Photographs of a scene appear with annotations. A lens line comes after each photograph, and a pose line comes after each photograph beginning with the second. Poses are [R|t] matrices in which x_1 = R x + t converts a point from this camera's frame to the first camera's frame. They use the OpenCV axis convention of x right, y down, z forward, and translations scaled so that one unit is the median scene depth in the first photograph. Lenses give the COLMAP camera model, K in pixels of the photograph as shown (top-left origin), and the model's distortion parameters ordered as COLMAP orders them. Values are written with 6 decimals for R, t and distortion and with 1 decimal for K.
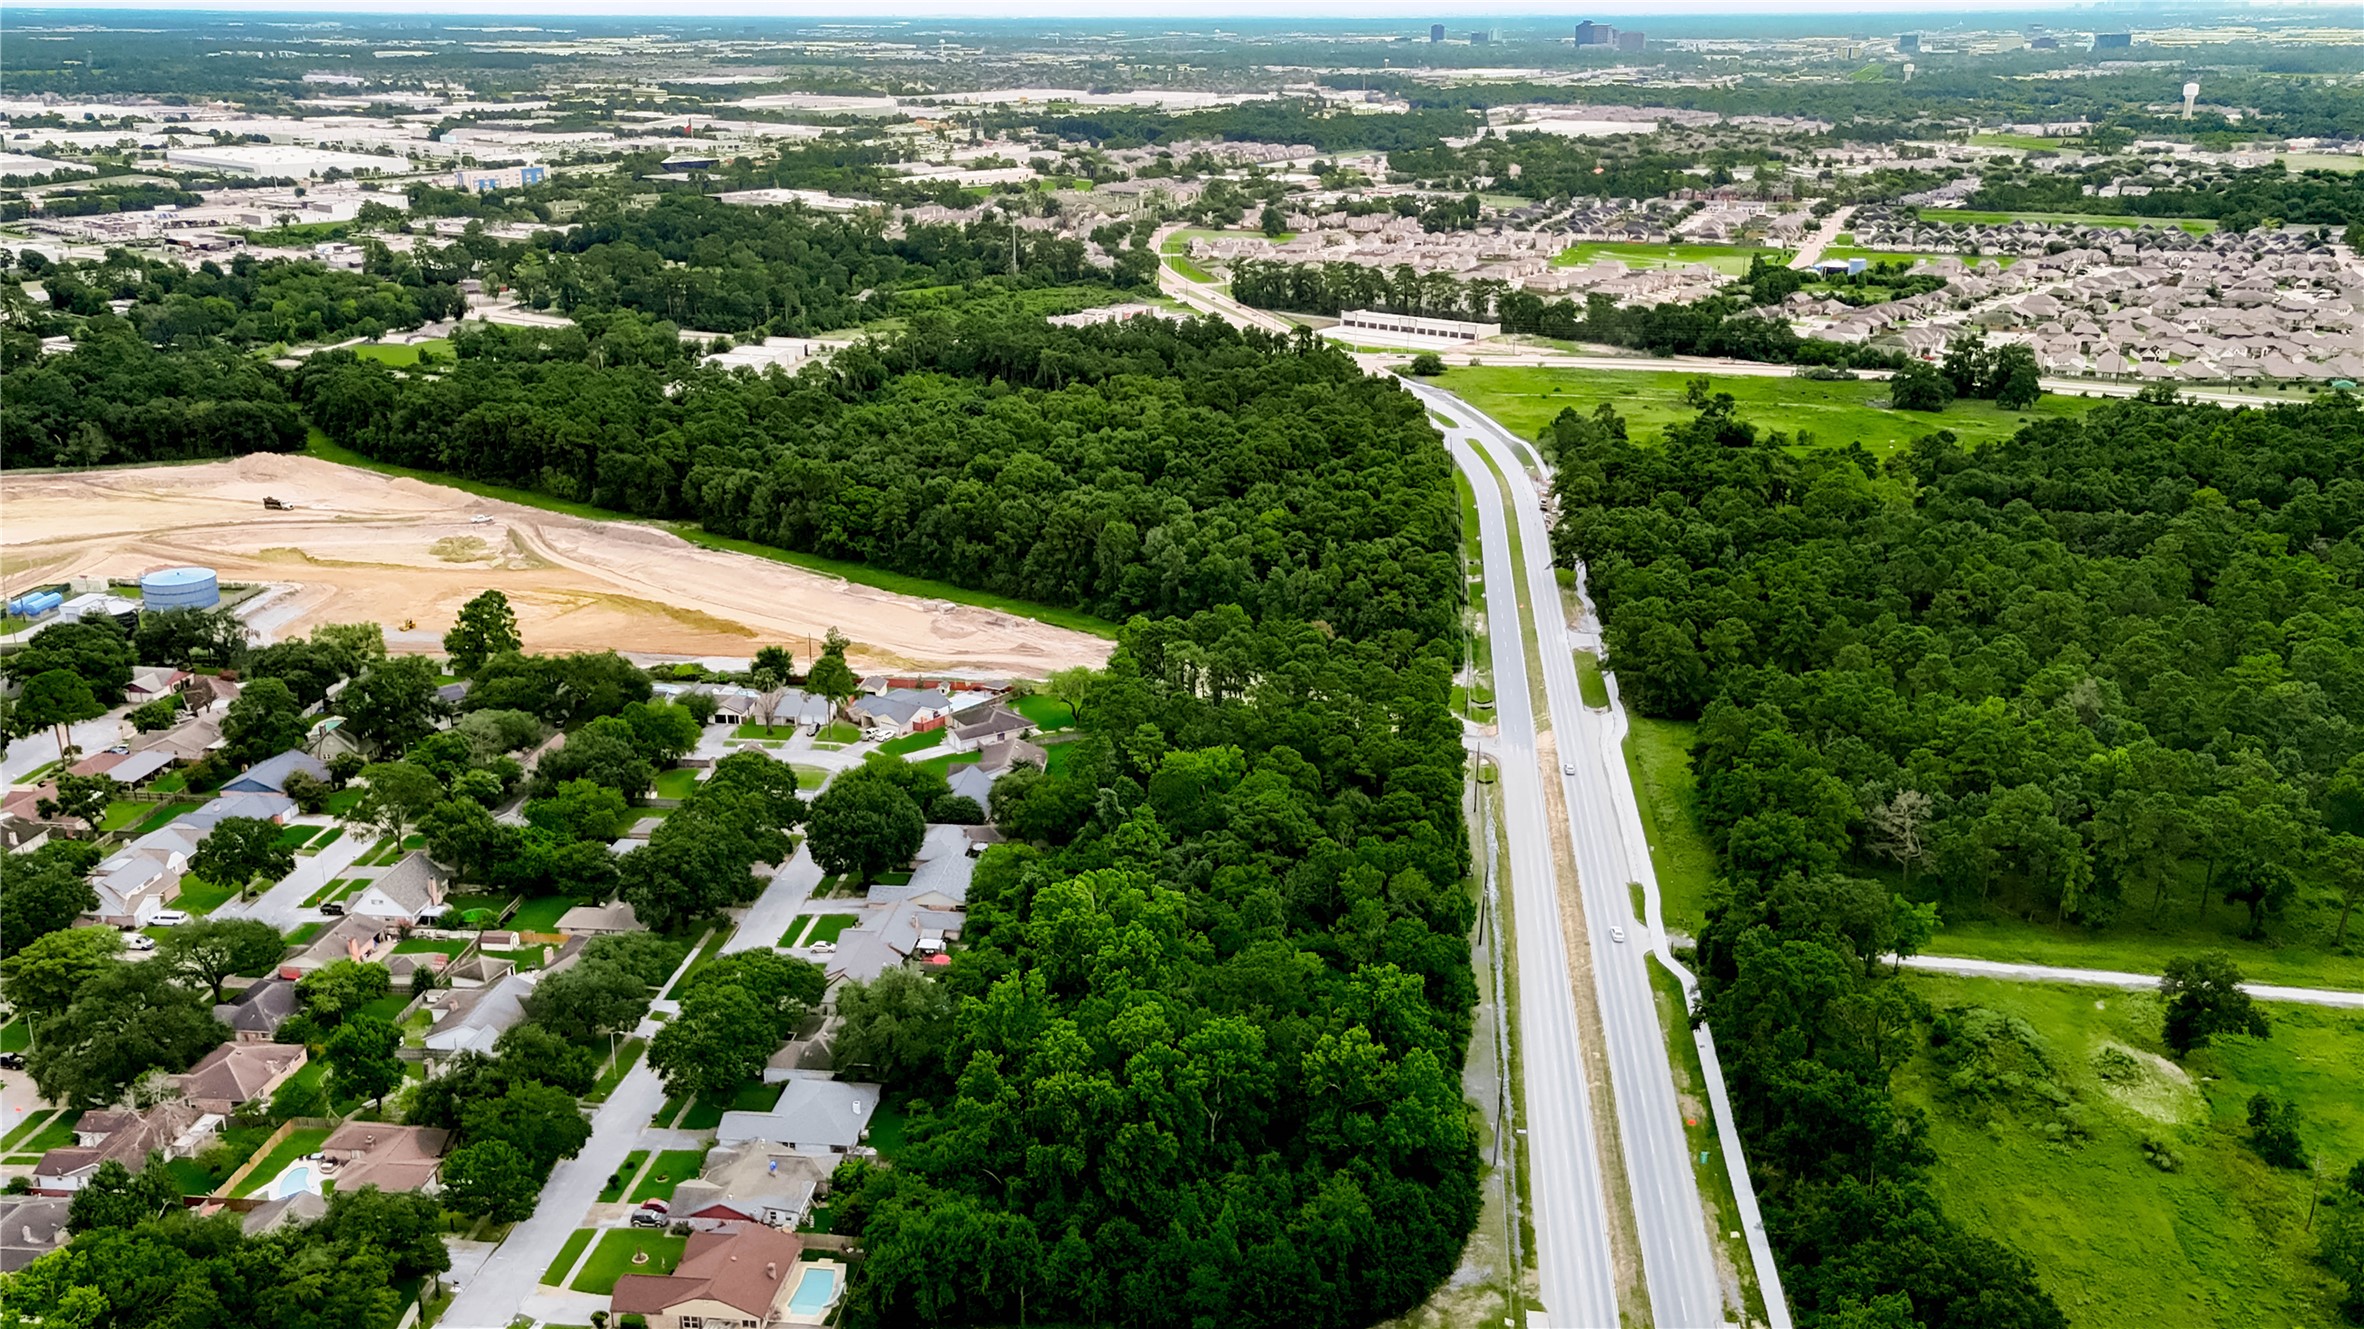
lens RADIAL K [[1988.0, 0, 1198.5], [0, 1988.0, 662.0], [0, 0, 1]] dist [0.075062, -0.034225]
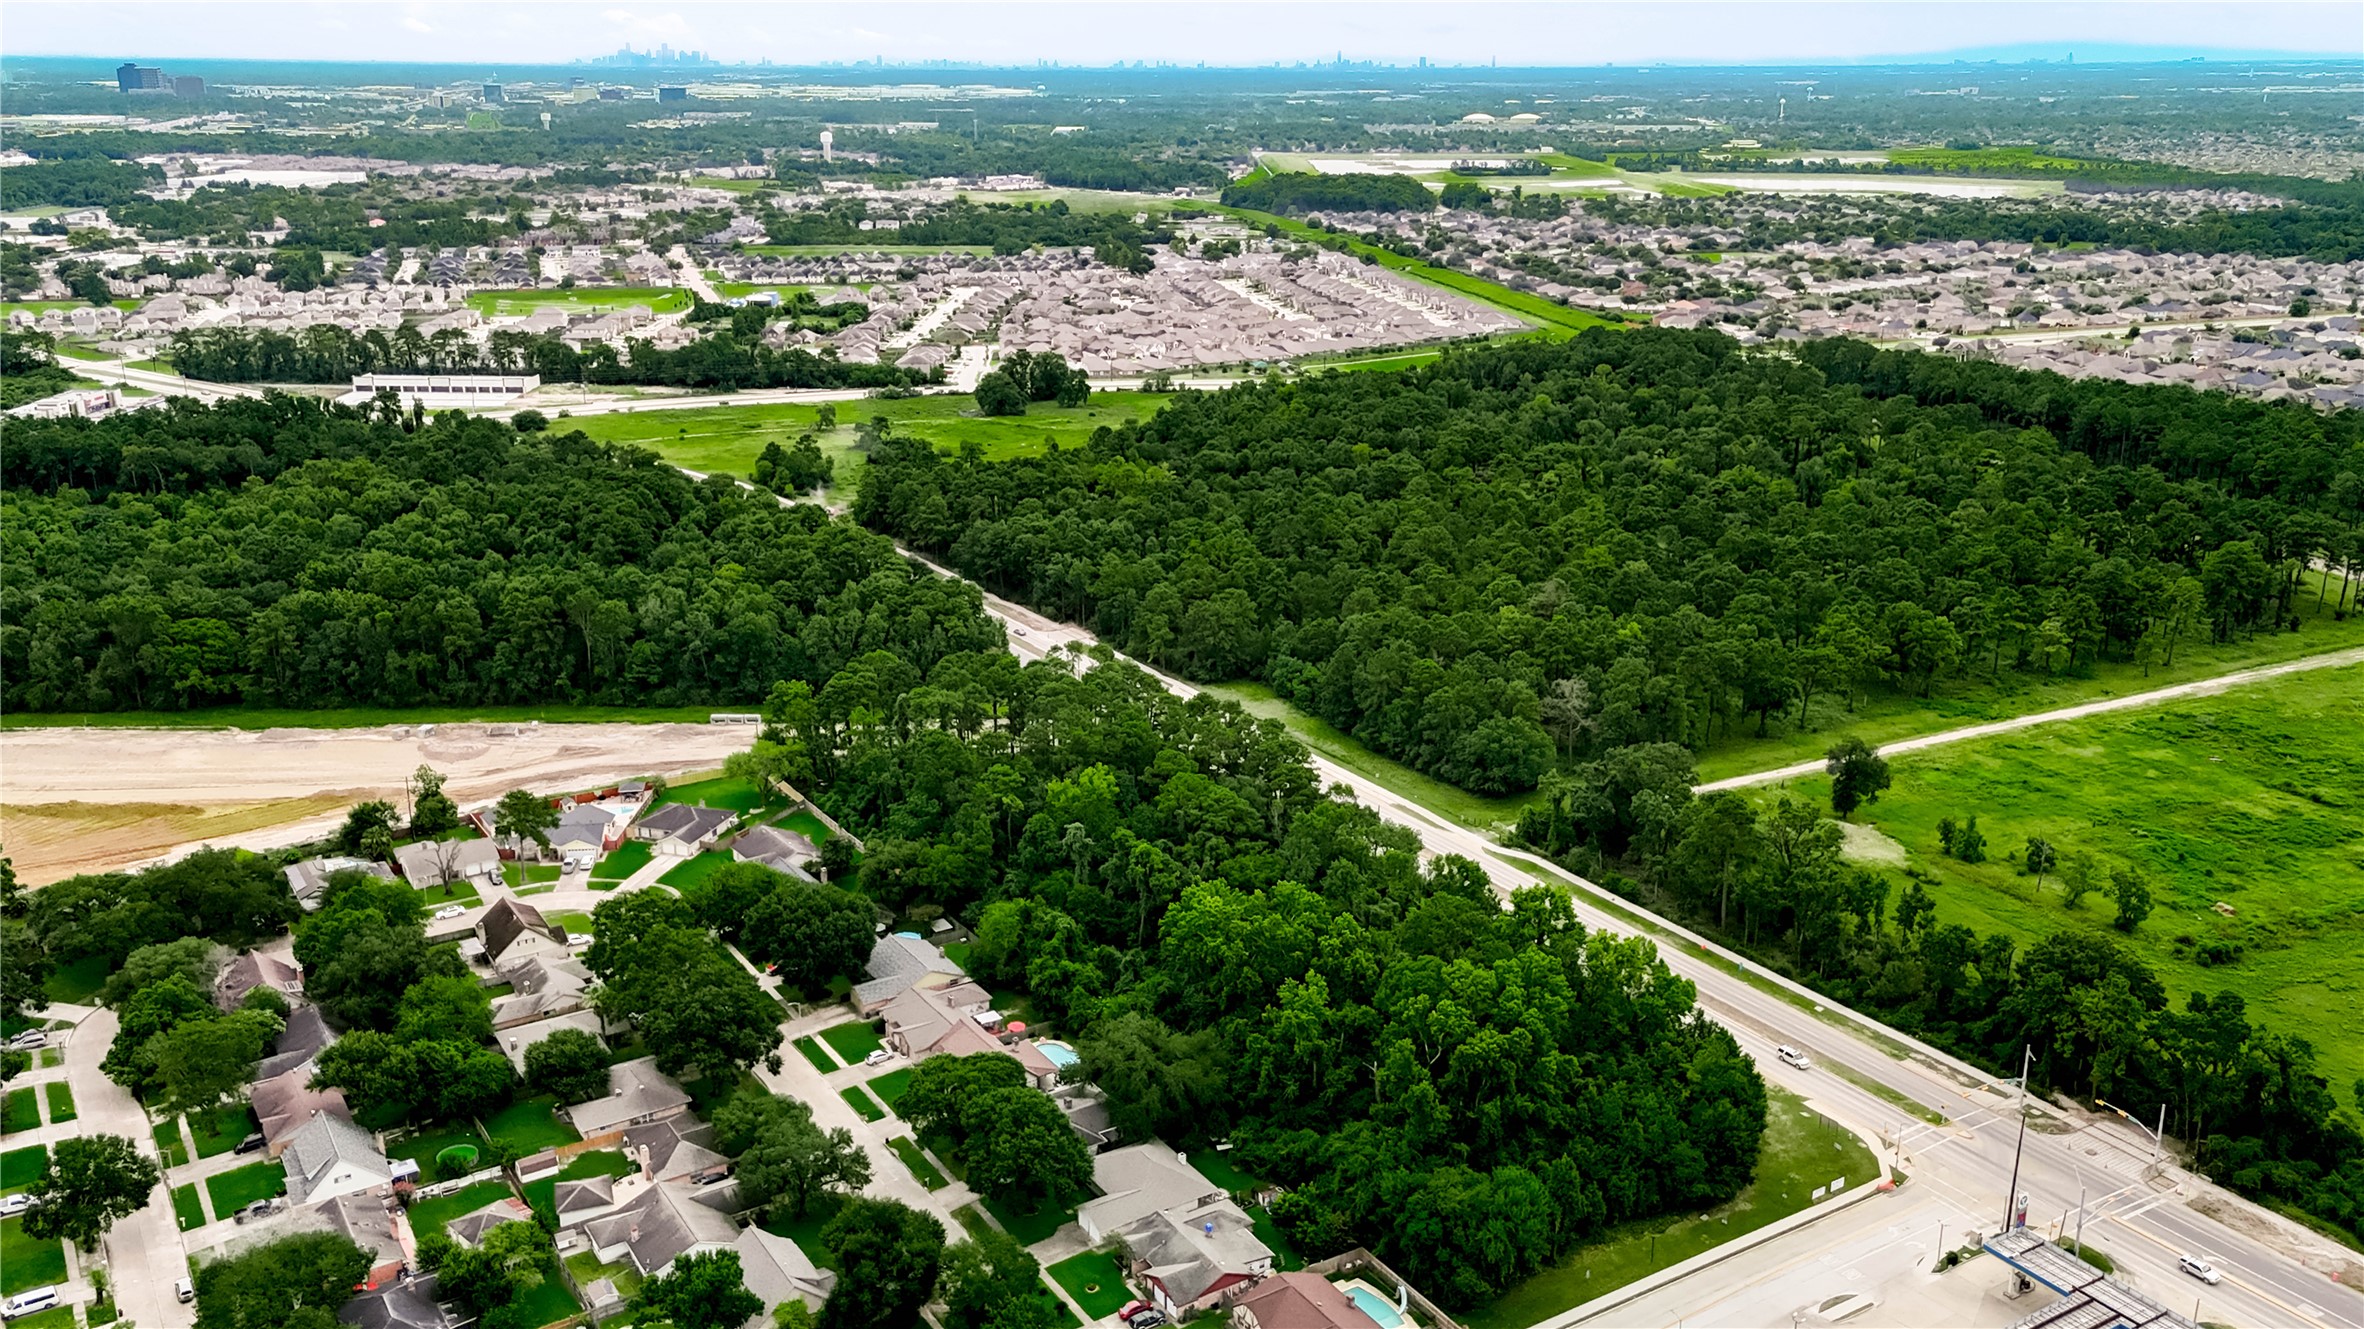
lens RADIAL K [[1867.1, 0, 1195.8], [0, 1867.1, 670.2], [0, 0, 1]] dist [0.074785, -0.032472]
pose [[0.773996, -0.188937, 0.604346, -0.411410], [0.190477, 0.979710, 0.062340, -0.045508], [-0.603862, 0.066863, 0.794280, 0.135796]]
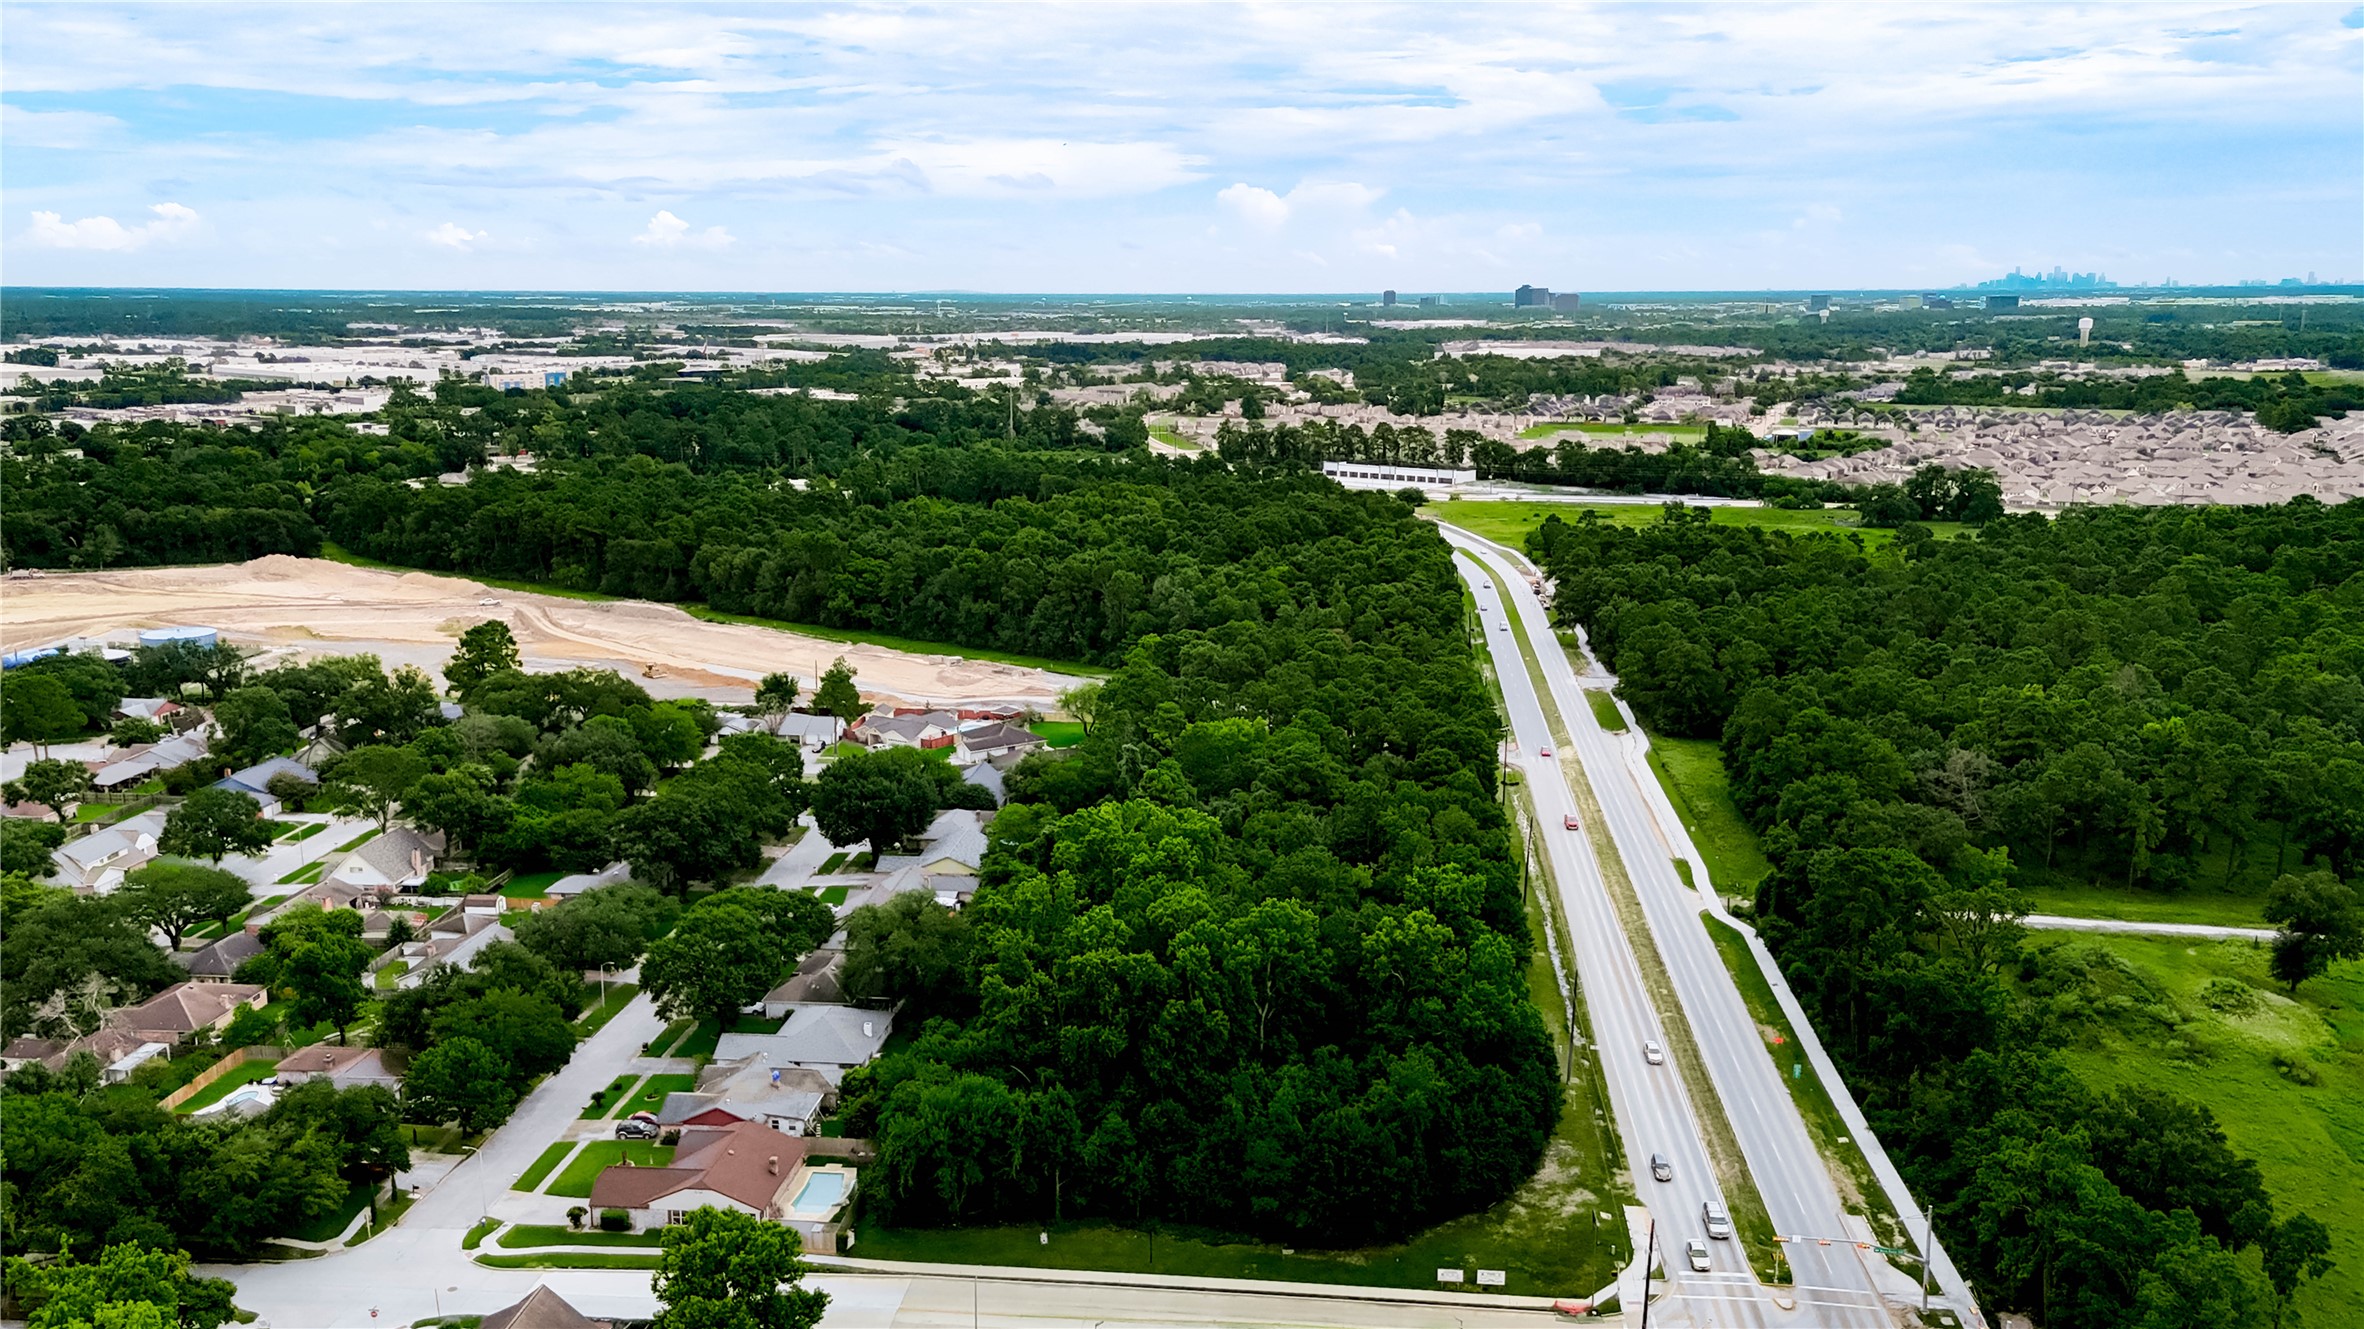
lens RADIAL K [[1867.1, 0, 1195.8], [0, 1867.1, 670.2], [0, 0, 1]] dist [0.074785, -0.032472]
pose [[0.999915, -0.003987, 0.012396, -0.018499], [0.005347, 0.993725, -0.111719, 0.093906], [-0.011873, 0.111776, 0.993663, 0.076103]]
